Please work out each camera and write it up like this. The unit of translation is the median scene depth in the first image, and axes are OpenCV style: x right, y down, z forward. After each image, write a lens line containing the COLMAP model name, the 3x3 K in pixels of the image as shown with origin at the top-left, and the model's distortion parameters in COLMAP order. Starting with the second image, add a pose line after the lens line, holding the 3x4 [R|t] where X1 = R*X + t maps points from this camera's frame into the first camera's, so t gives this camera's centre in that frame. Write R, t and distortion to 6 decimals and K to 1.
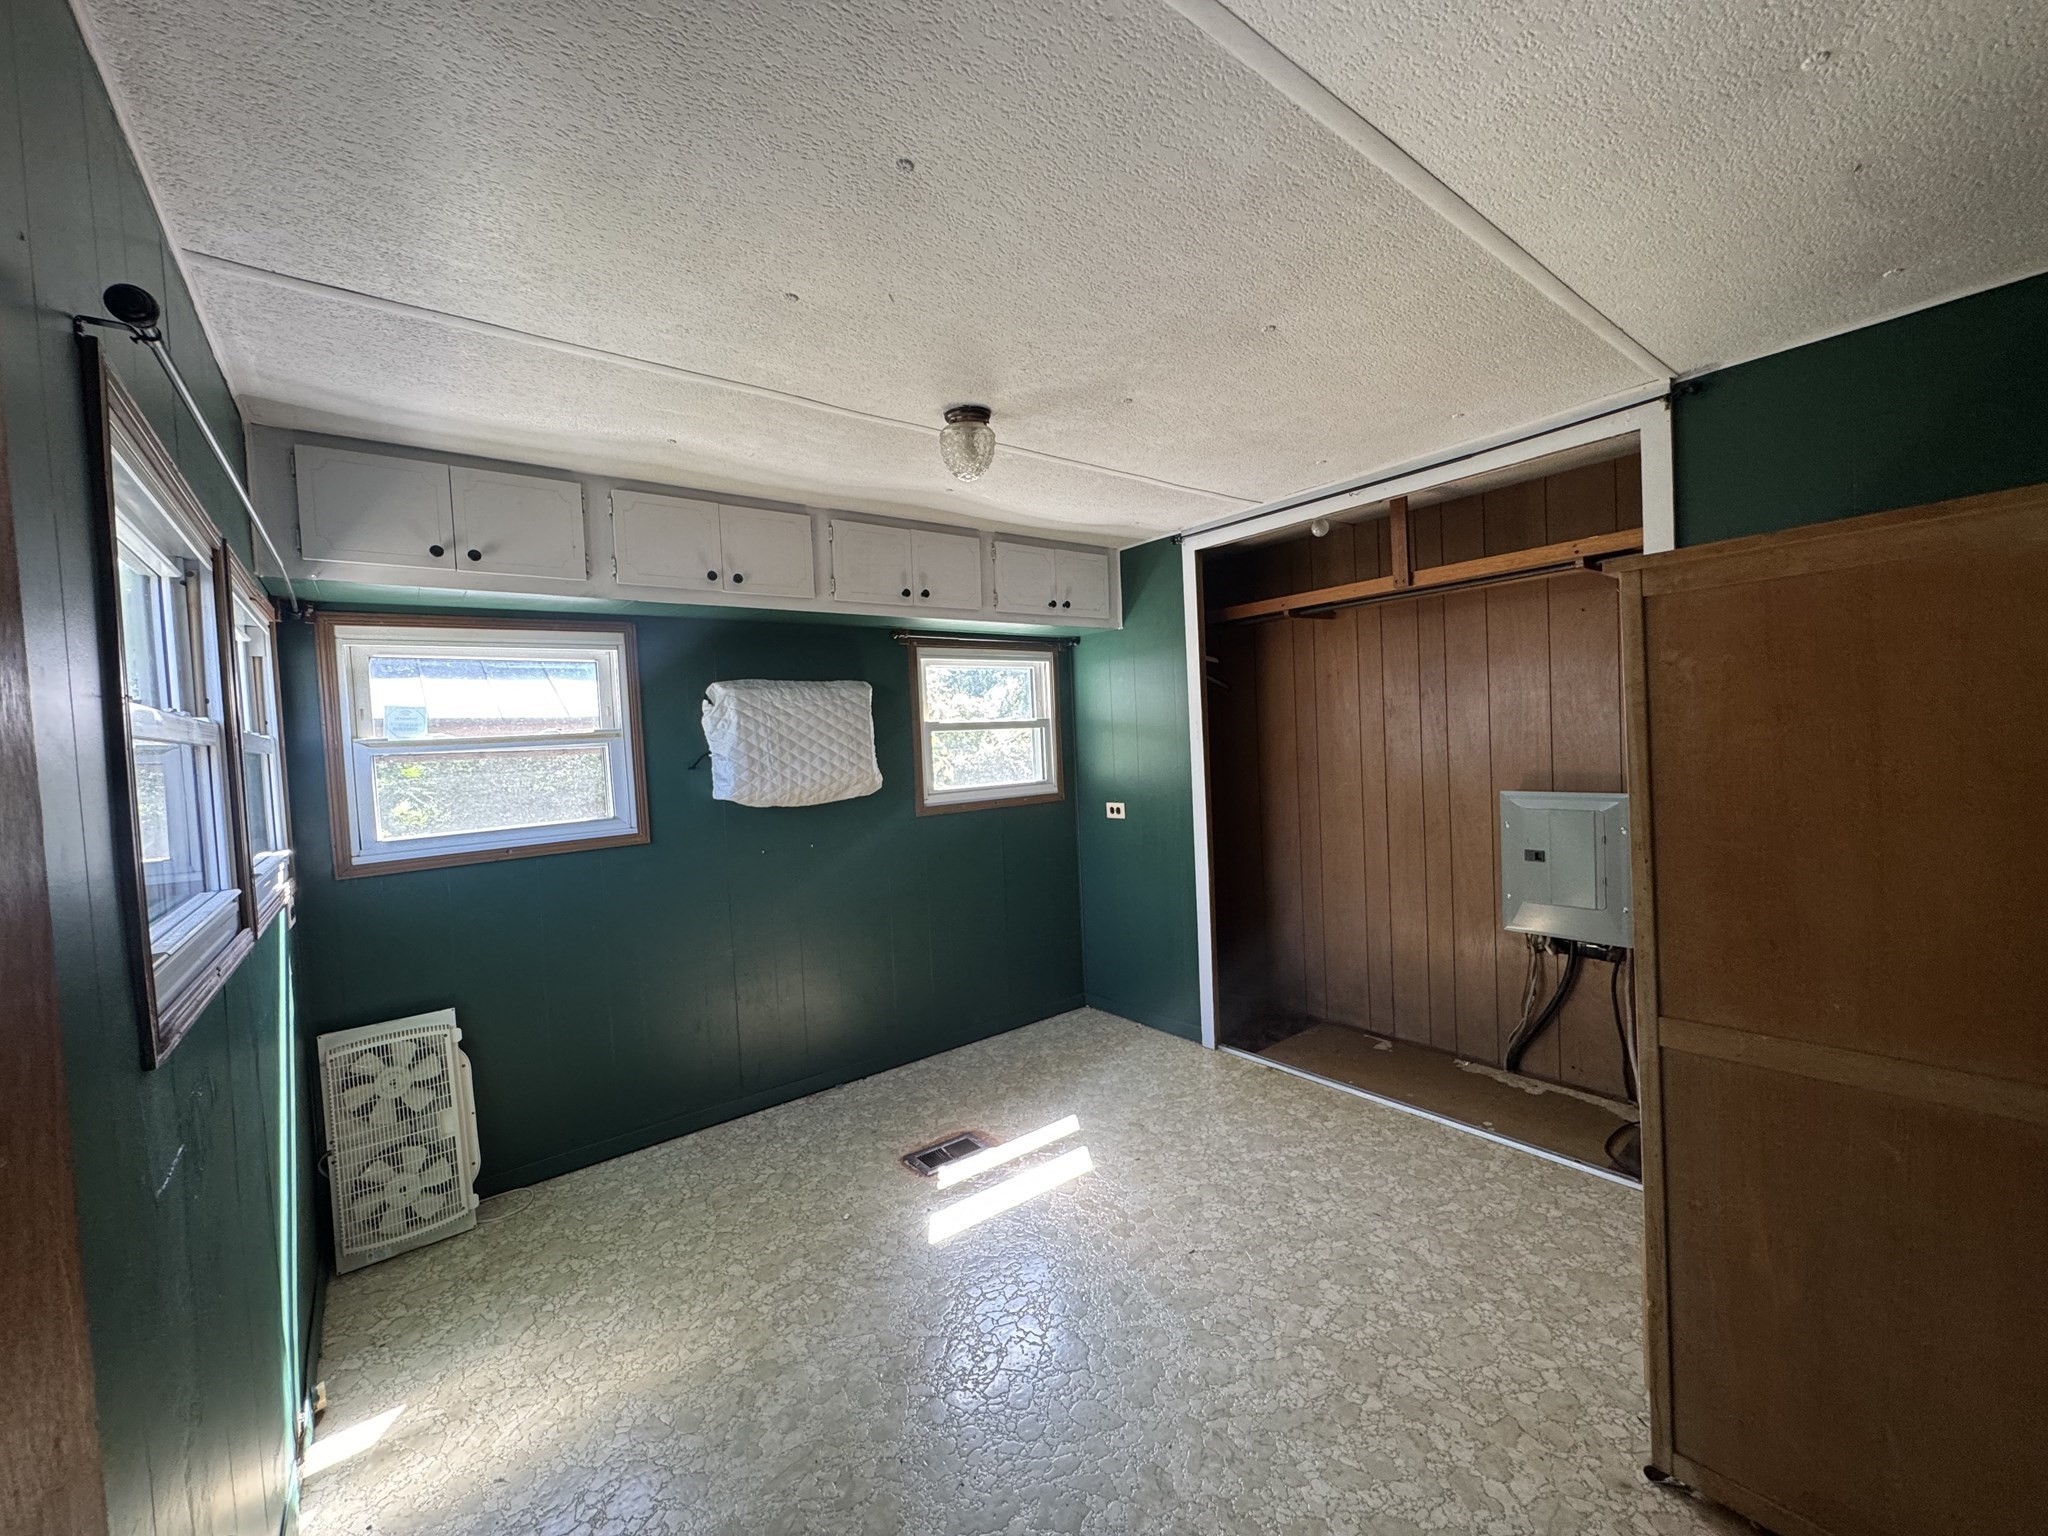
lens RADIAL K [[811.7, 0, 1021.8], [0, 811.7, 766.7], [0, 0, 1]] dist [-0.002861, 0.000358]
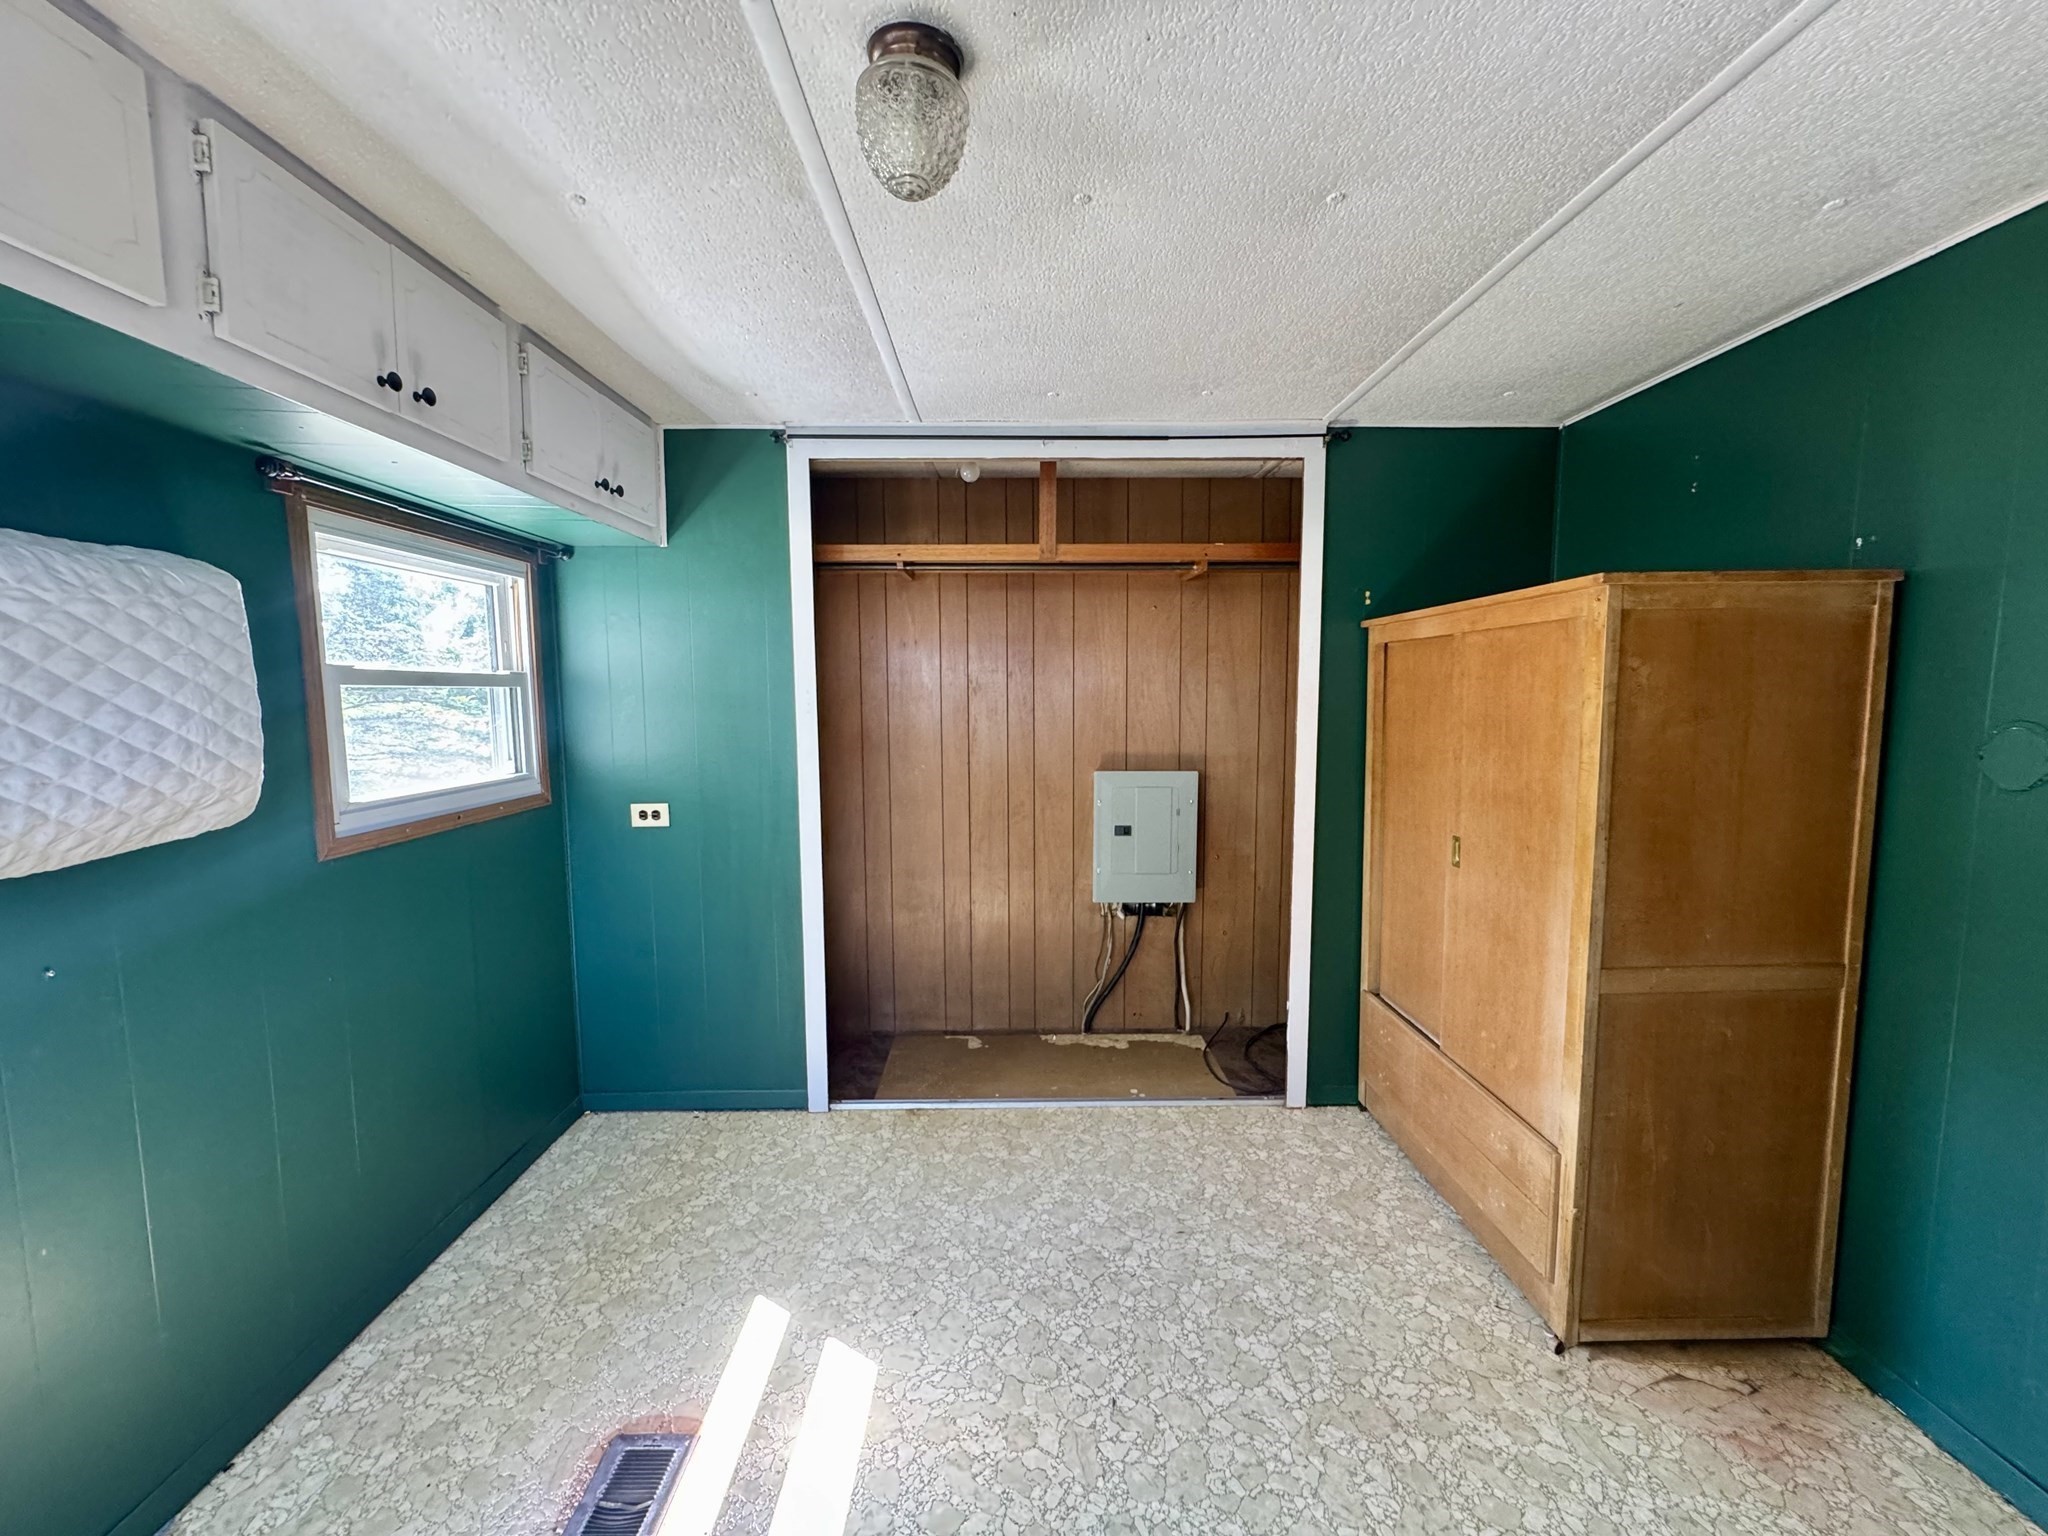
lens RADIAL K [[811.7, 0, 1026.8], [0, 811.7, 768.1], [0, 0, 1]] dist [-0.002861, 0.000358]
pose [[0.607469, -0.029656, 0.793790, -0.285139], [0.000734, 0.999323, 0.036773, -0.012393], [-0.794343, -0.021756, 0.607080, 0.421084]]
